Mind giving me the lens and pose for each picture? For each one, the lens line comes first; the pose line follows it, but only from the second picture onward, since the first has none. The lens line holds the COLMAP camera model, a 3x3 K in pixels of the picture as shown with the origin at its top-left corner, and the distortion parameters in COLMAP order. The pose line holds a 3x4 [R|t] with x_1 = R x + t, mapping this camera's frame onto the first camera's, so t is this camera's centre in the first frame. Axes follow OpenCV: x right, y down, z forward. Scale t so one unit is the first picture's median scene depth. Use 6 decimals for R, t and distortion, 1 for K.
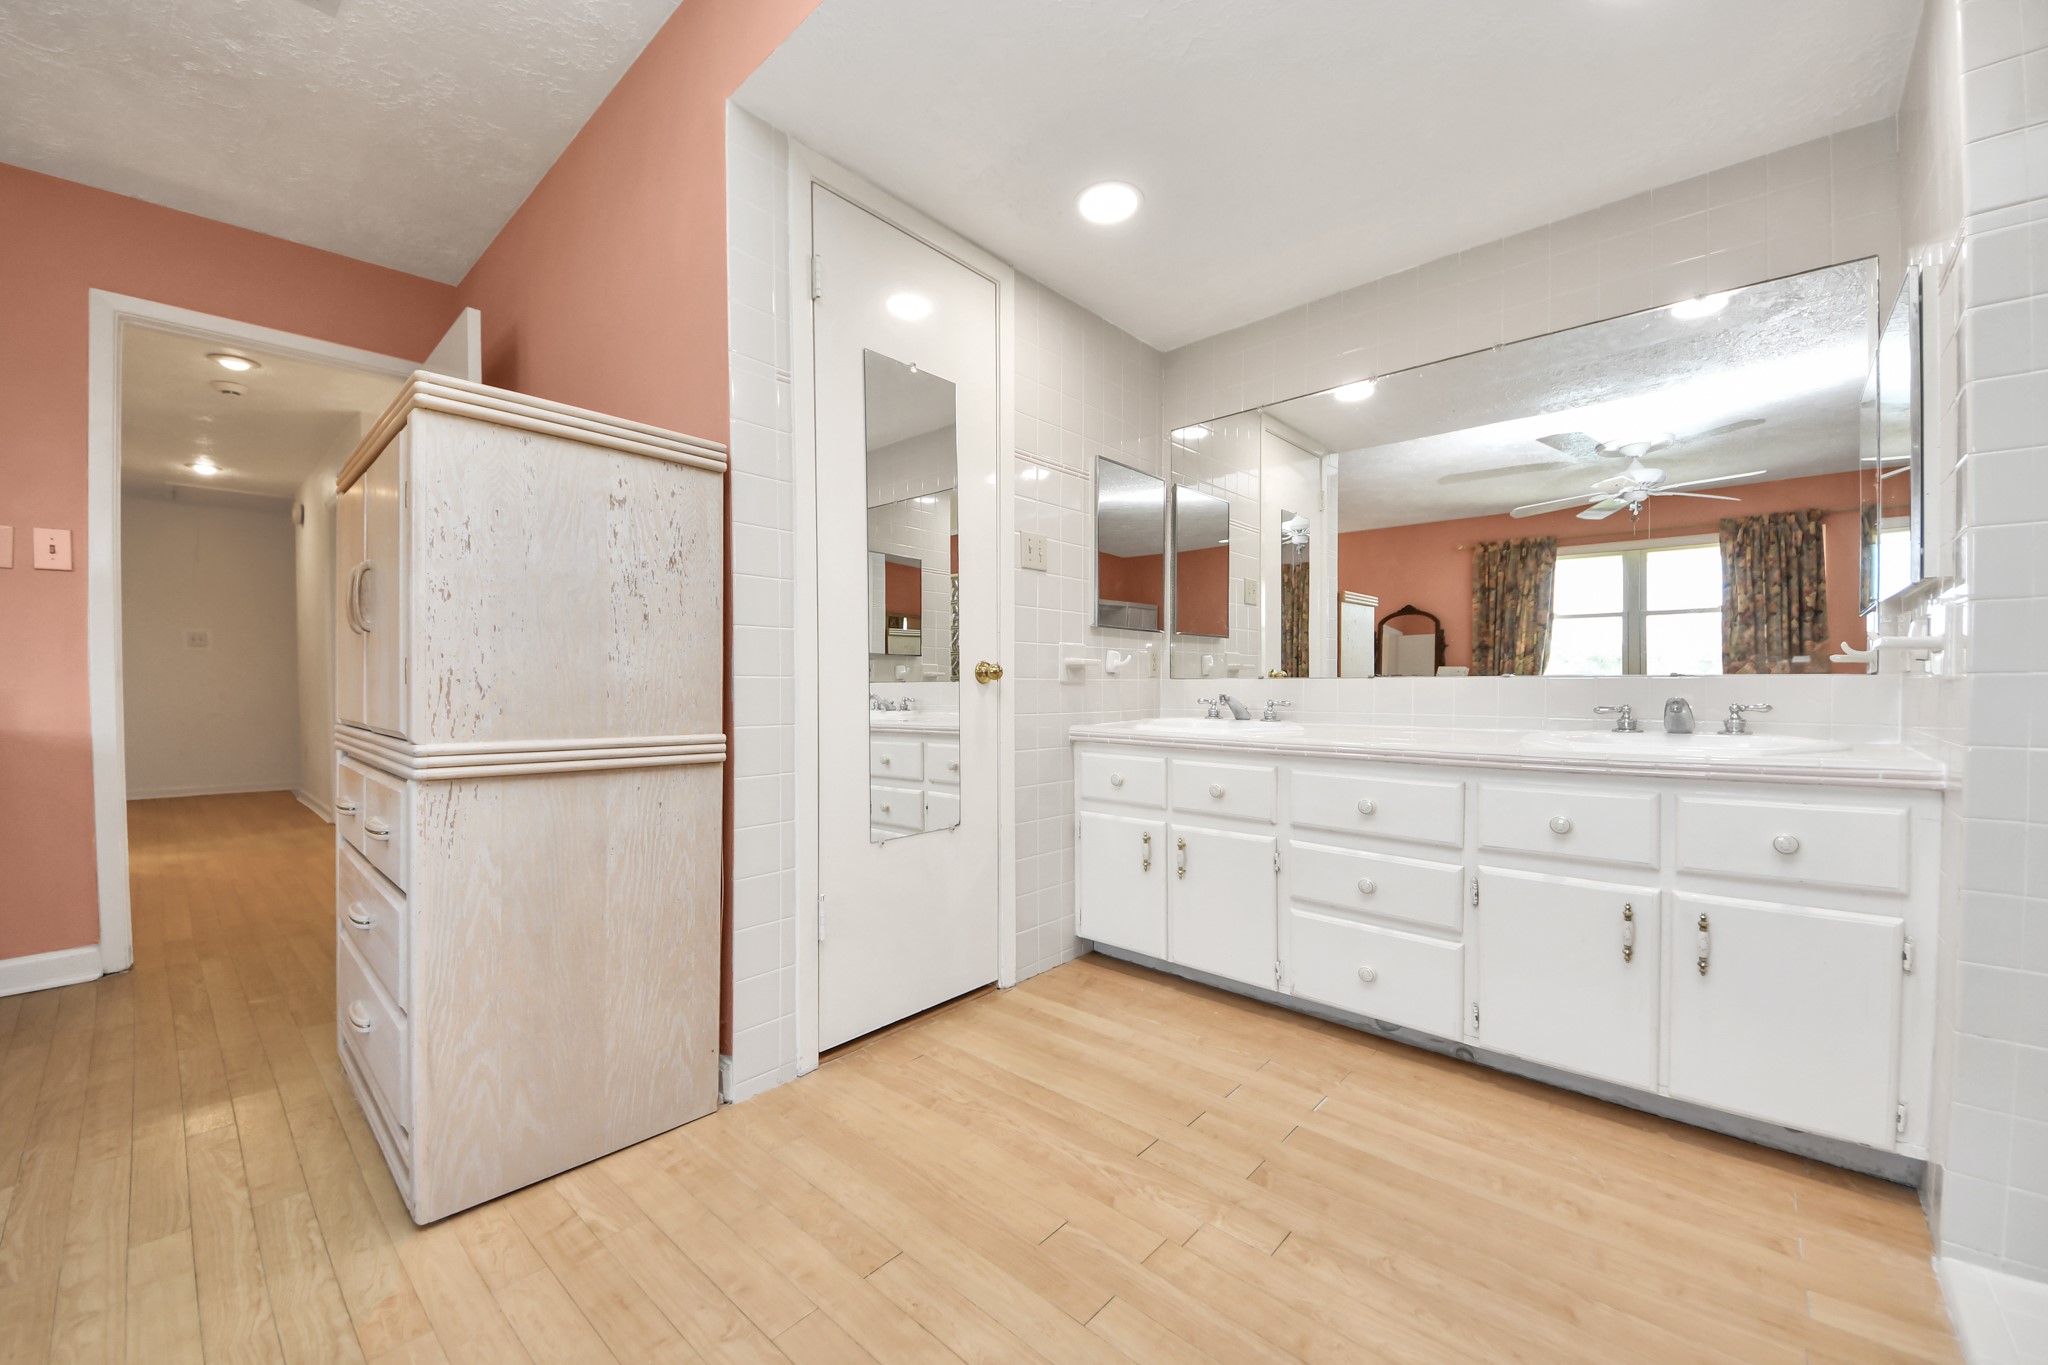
lens RADIAL K [[741.9, 0, 1026.6], [0, 741.9, 683.5], [0, 0, 1]] dist [-0.000739, -0.000047]
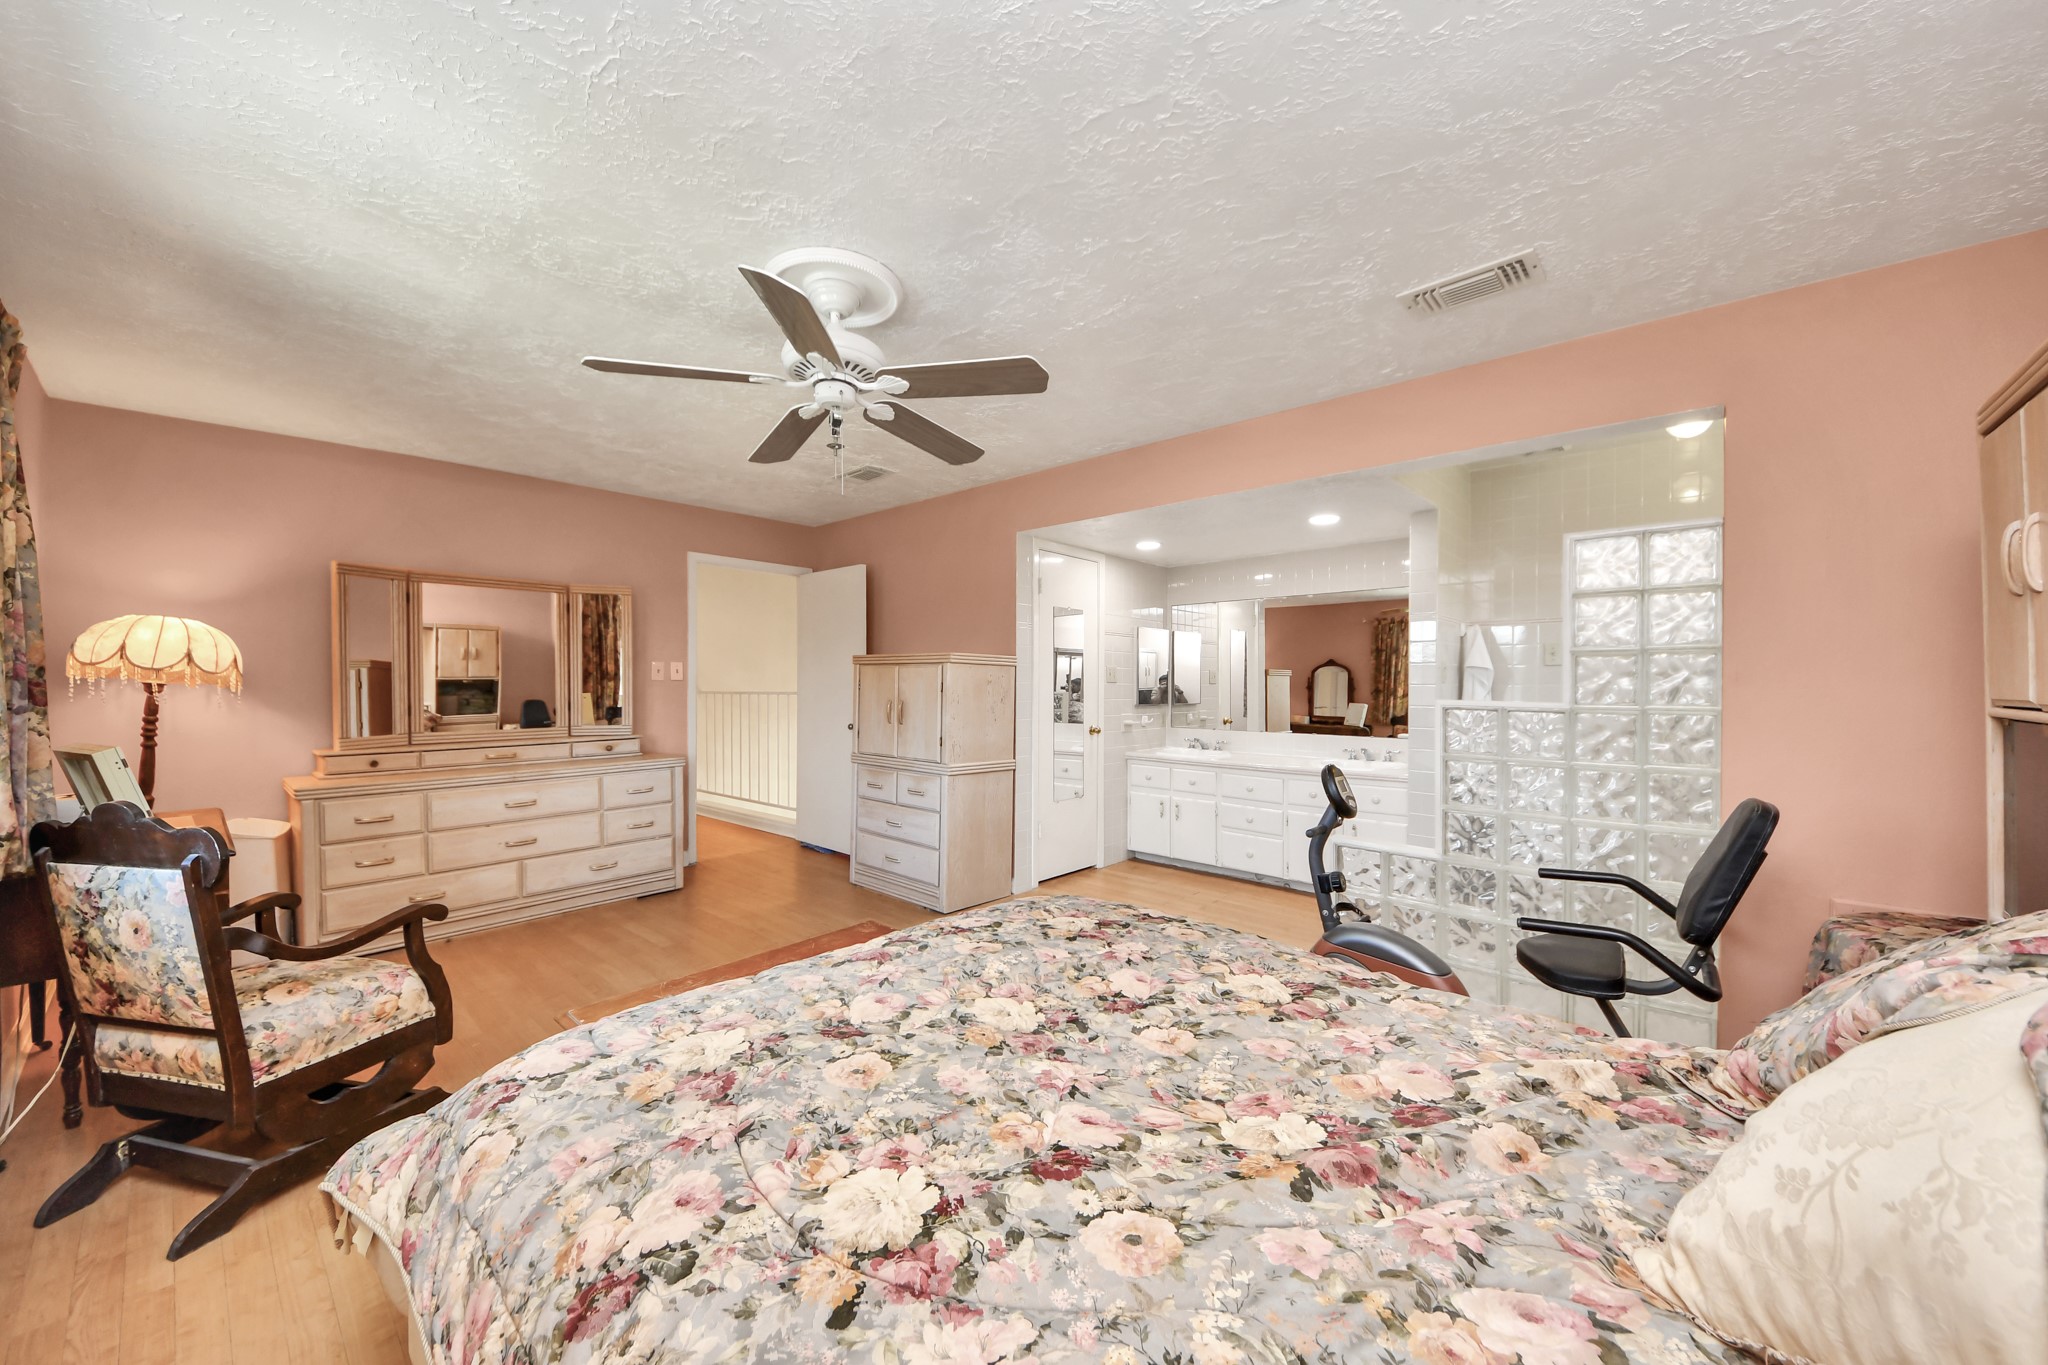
lens RADIAL K [[741.9, 0, 1023.5], [0, 741.9, 678.7], [0, 0, 1]] dist [-0.000739, -0.000047]
pose [[0.999890, 0.008460, 0.012164, -0.282150], [-0.008419, 0.999959, -0.003419, -0.155644], [-0.012193, 0.003316, 0.999920, -1.226340]]
